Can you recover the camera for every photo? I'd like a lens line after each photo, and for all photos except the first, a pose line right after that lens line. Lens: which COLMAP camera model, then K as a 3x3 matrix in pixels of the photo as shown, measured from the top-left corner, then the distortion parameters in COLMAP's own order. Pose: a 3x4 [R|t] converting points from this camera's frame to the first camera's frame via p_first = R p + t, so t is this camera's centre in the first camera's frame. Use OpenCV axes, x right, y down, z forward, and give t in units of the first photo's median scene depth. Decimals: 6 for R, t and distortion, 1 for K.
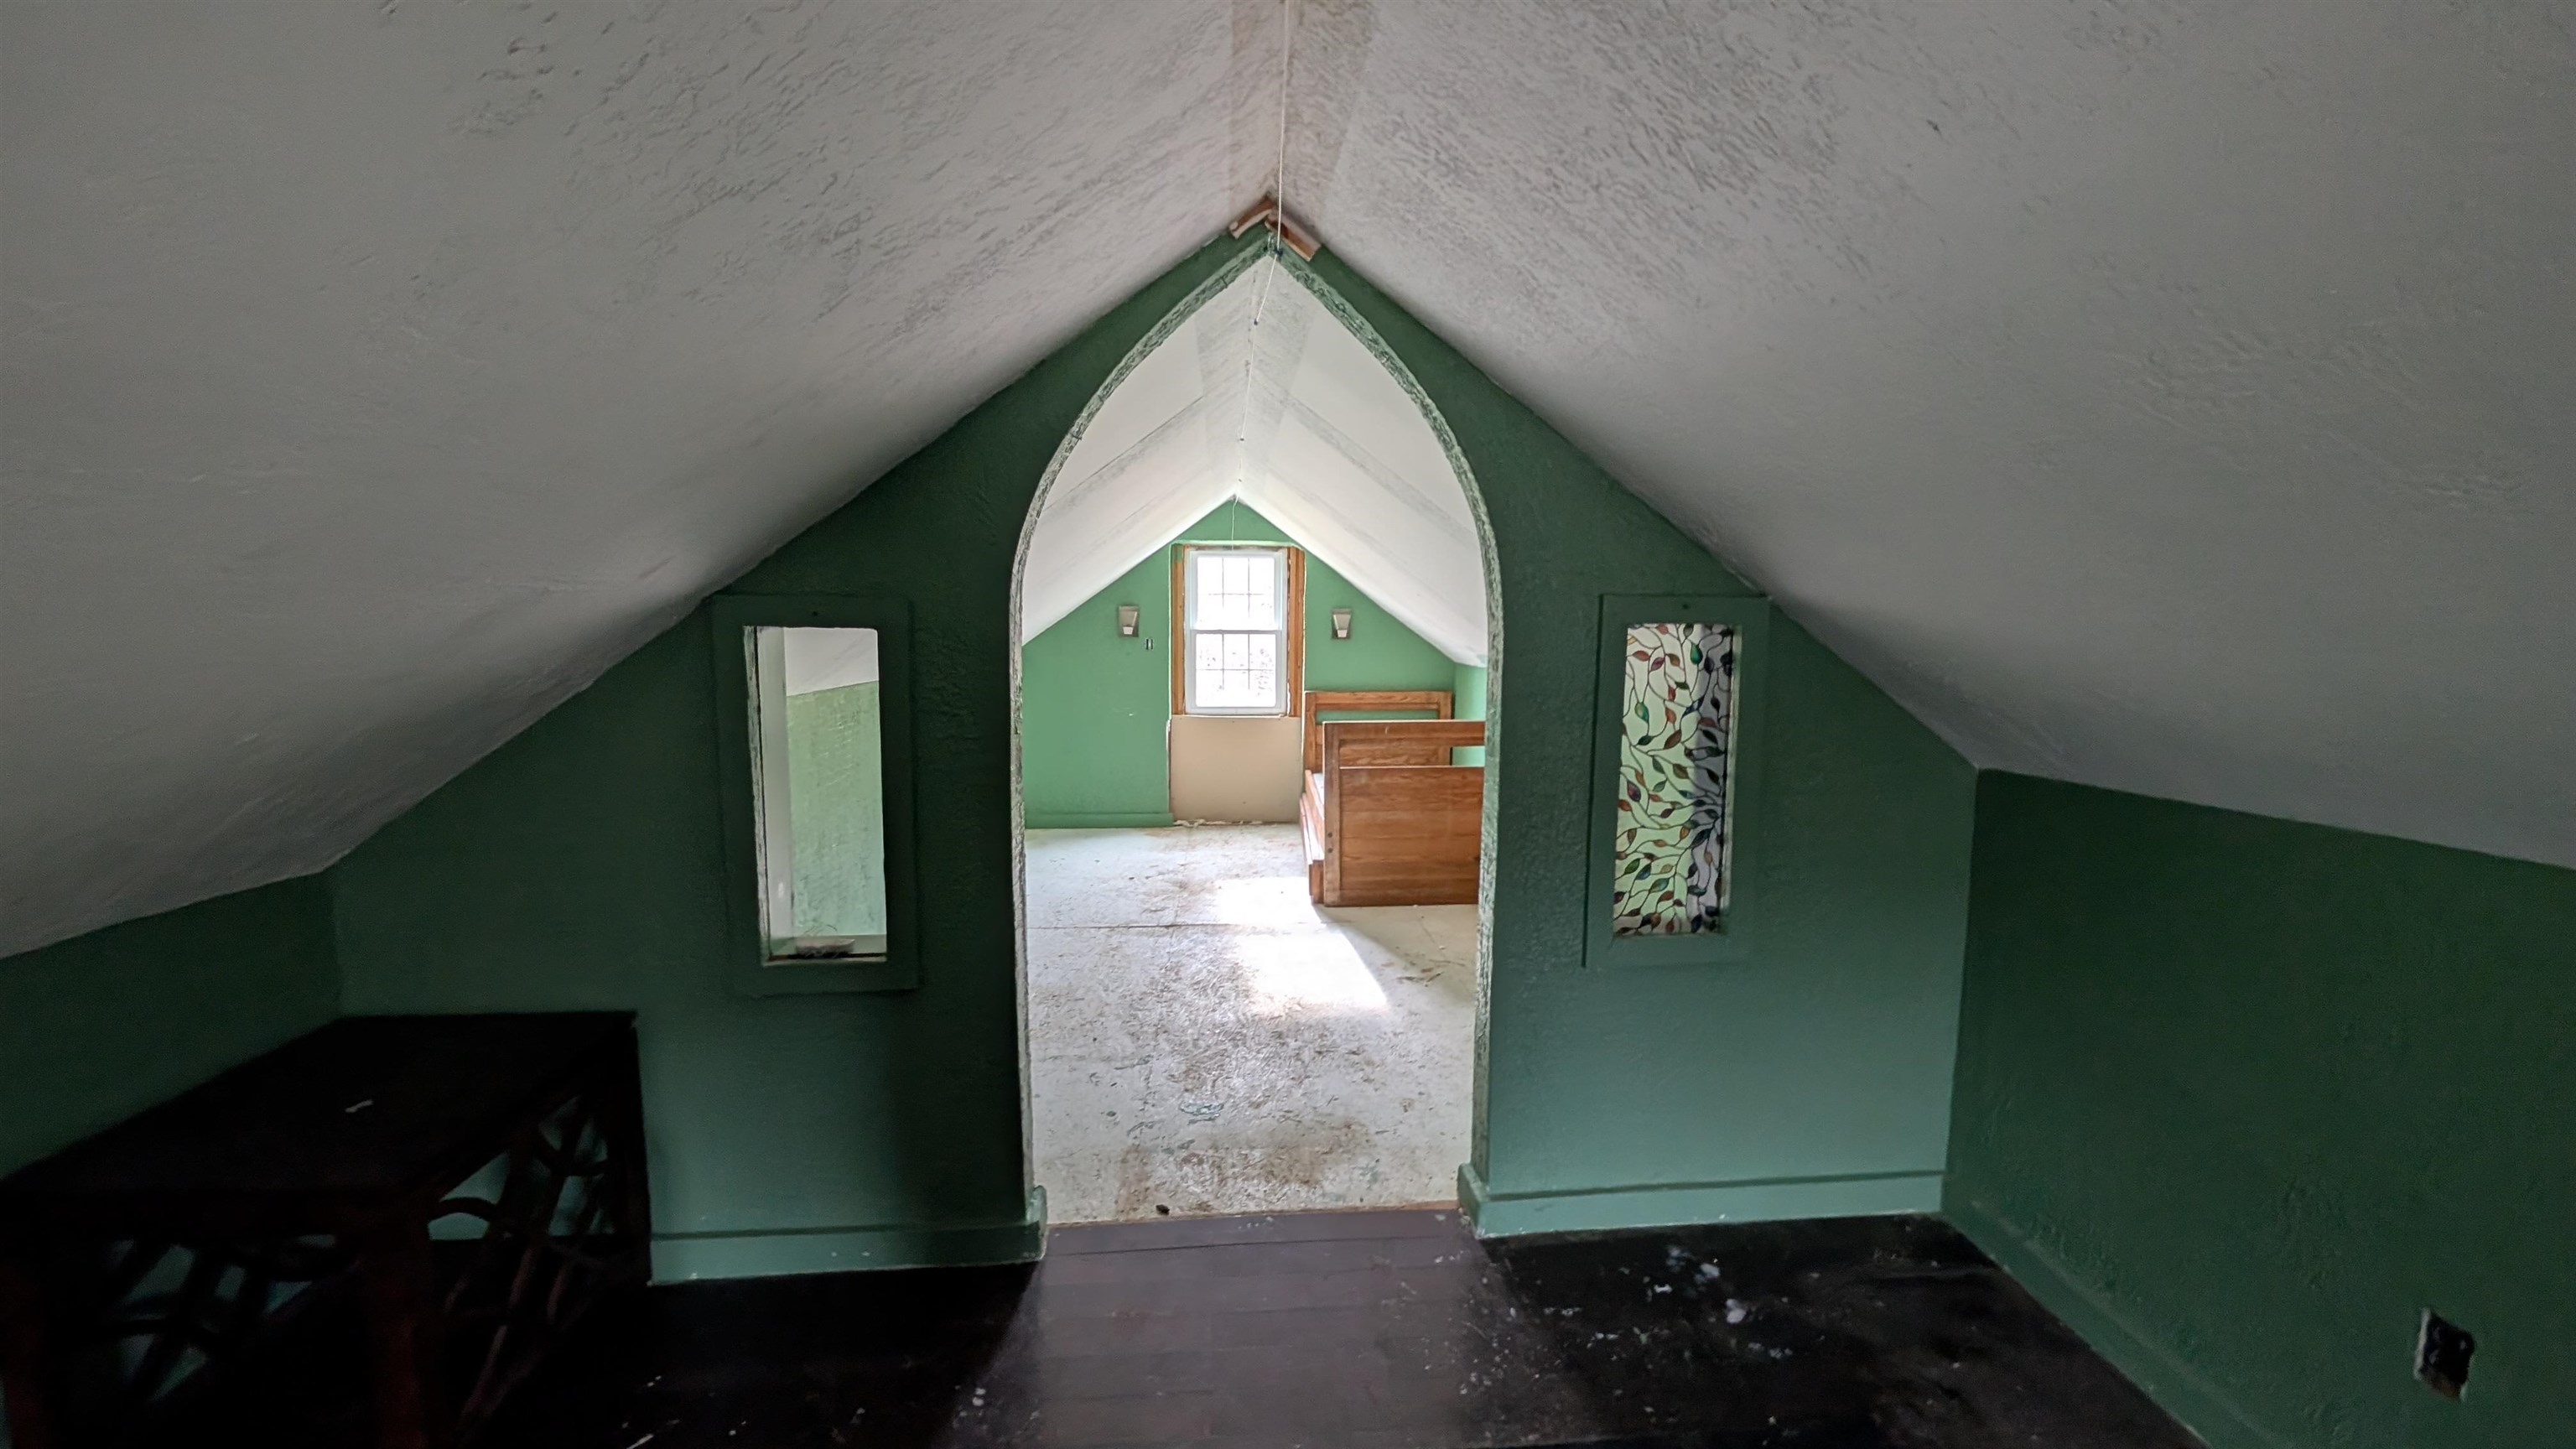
lens RADIAL K [[964.3, 0, 1303.8], [0, 964.3, 714.2], [0, 0, 1]] dist [0.001445, 0.000494]
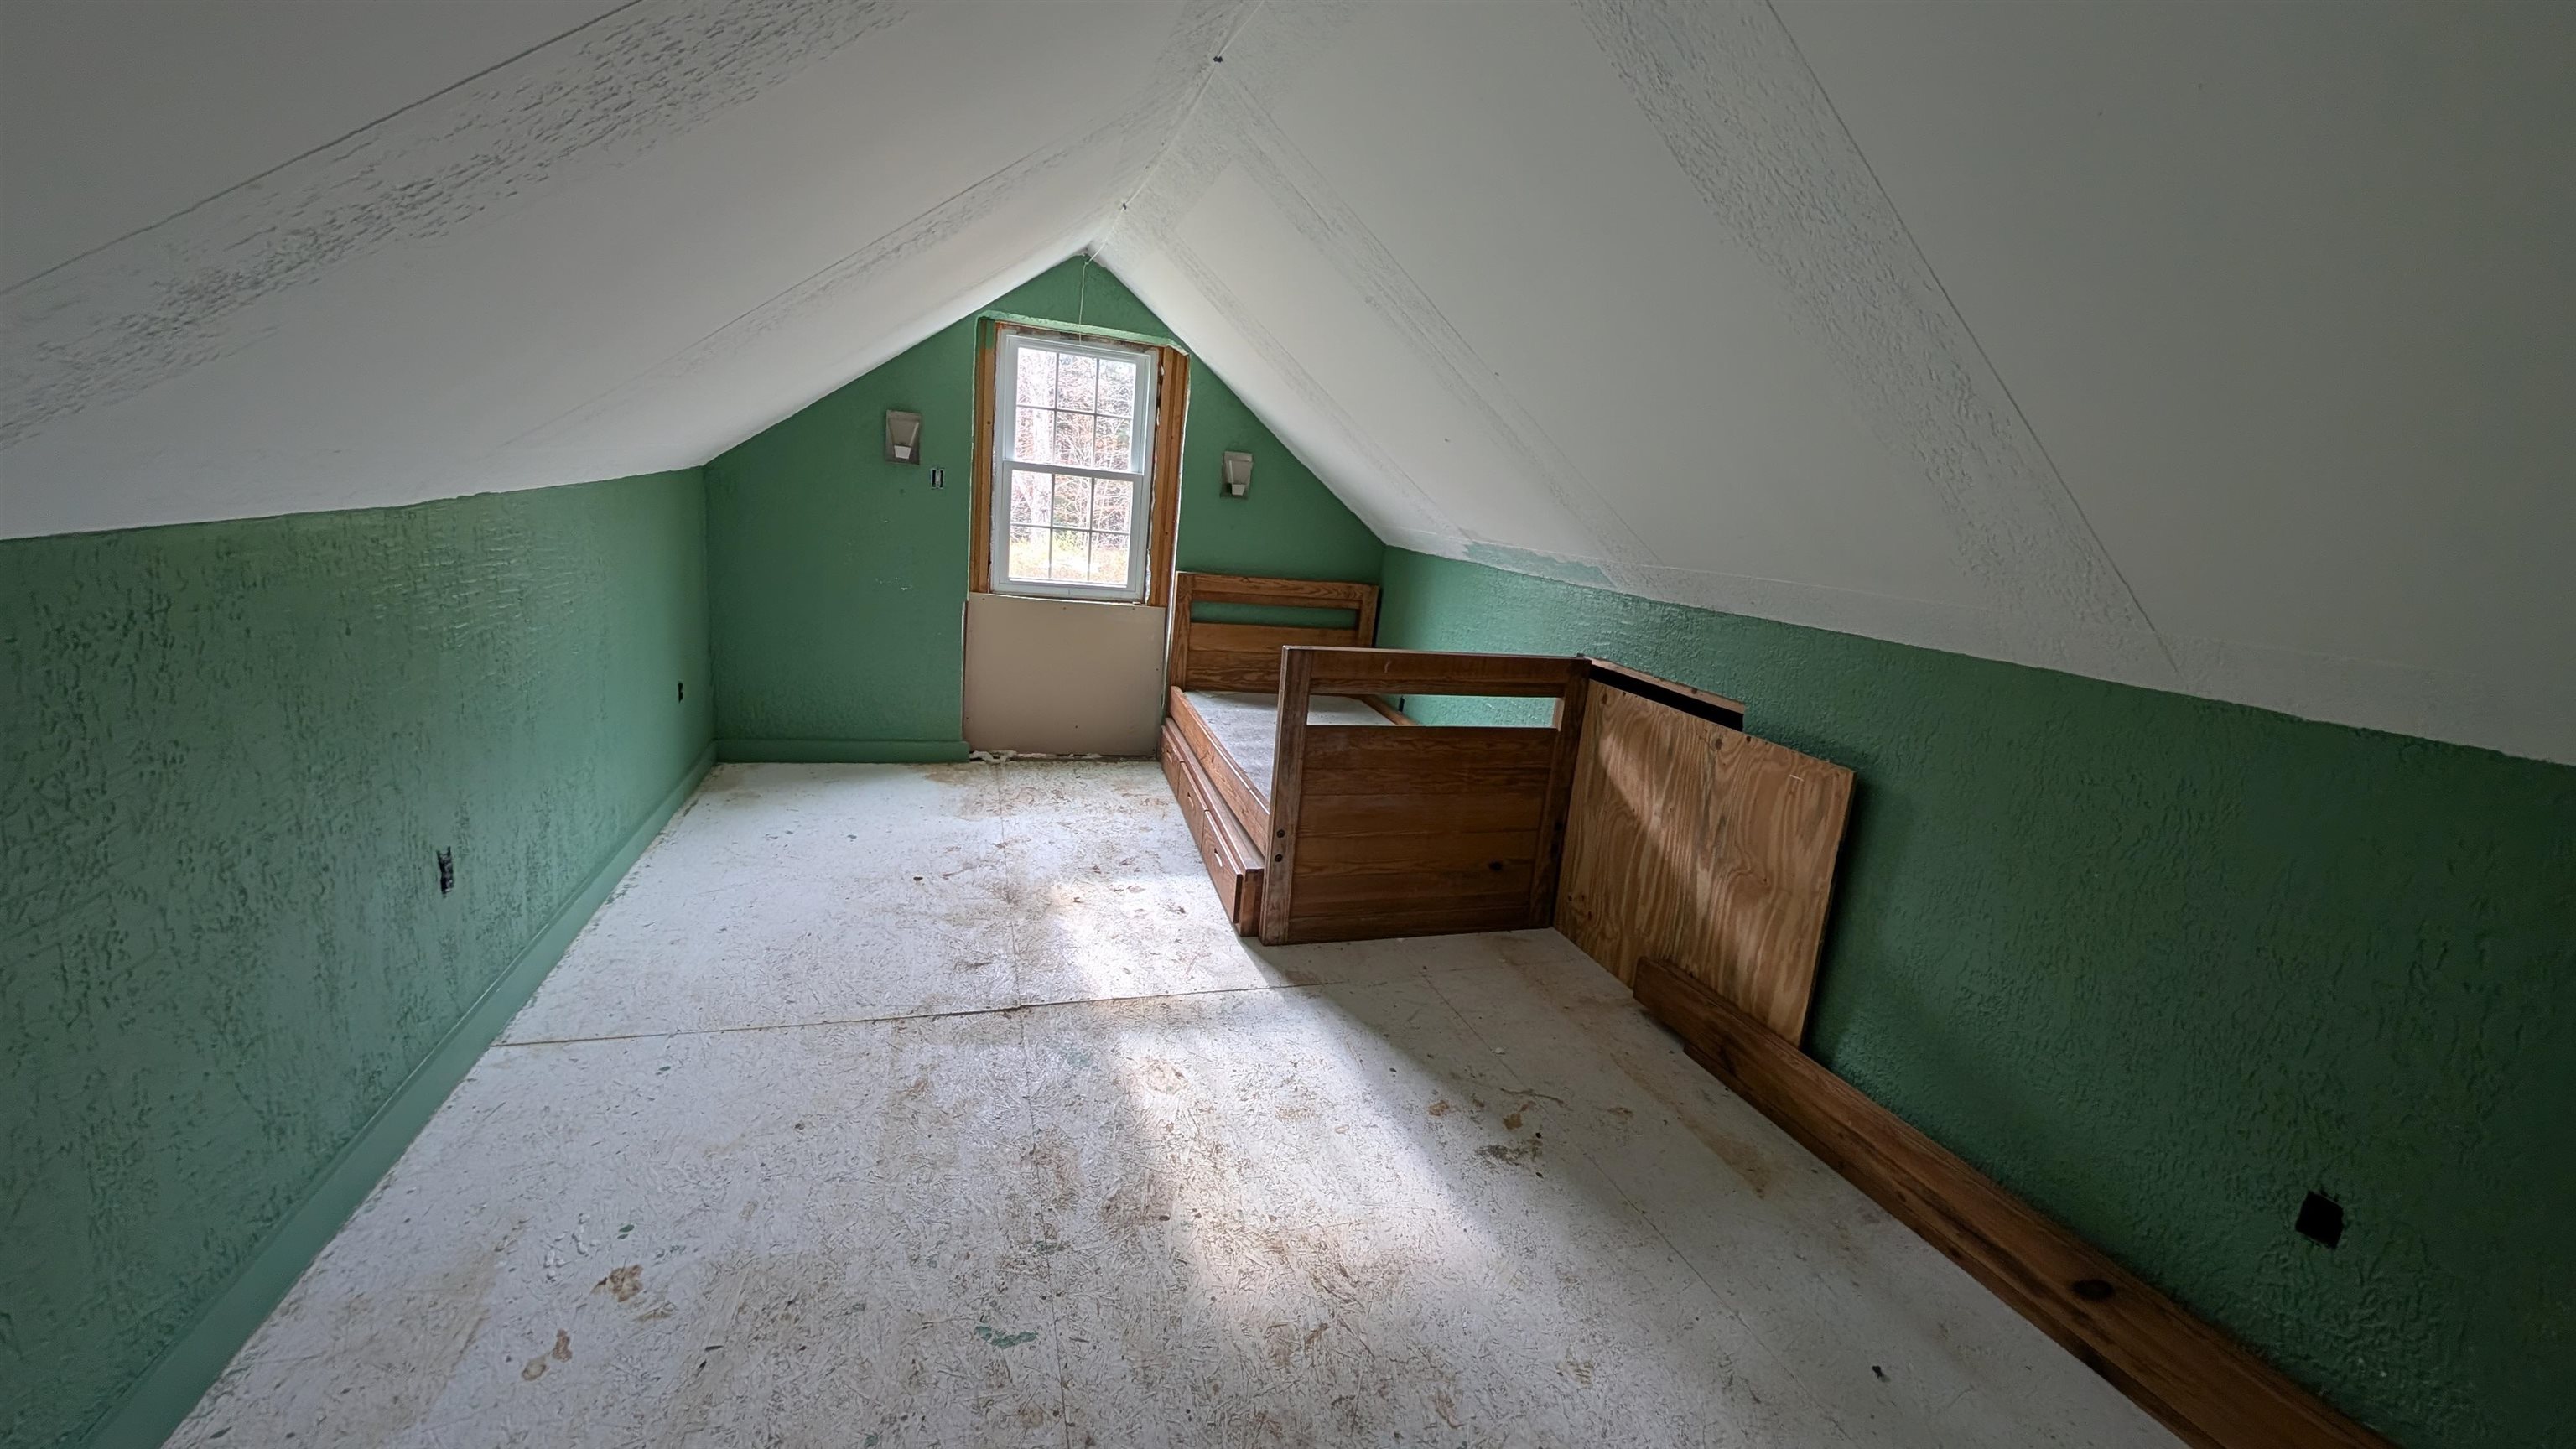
lens RADIAL K [[964.3, 0, 1303.8], [0, 964.3, 714.2], [0, 0, 1]] dist [0.001445, 0.000494]
pose [[0.964736, 0.033932, 0.261022, -0.093008], [-0.071991, 0.987860, 0.137658, -0.025662], [-0.253182, -0.151595, 0.955467, 0.333427]]
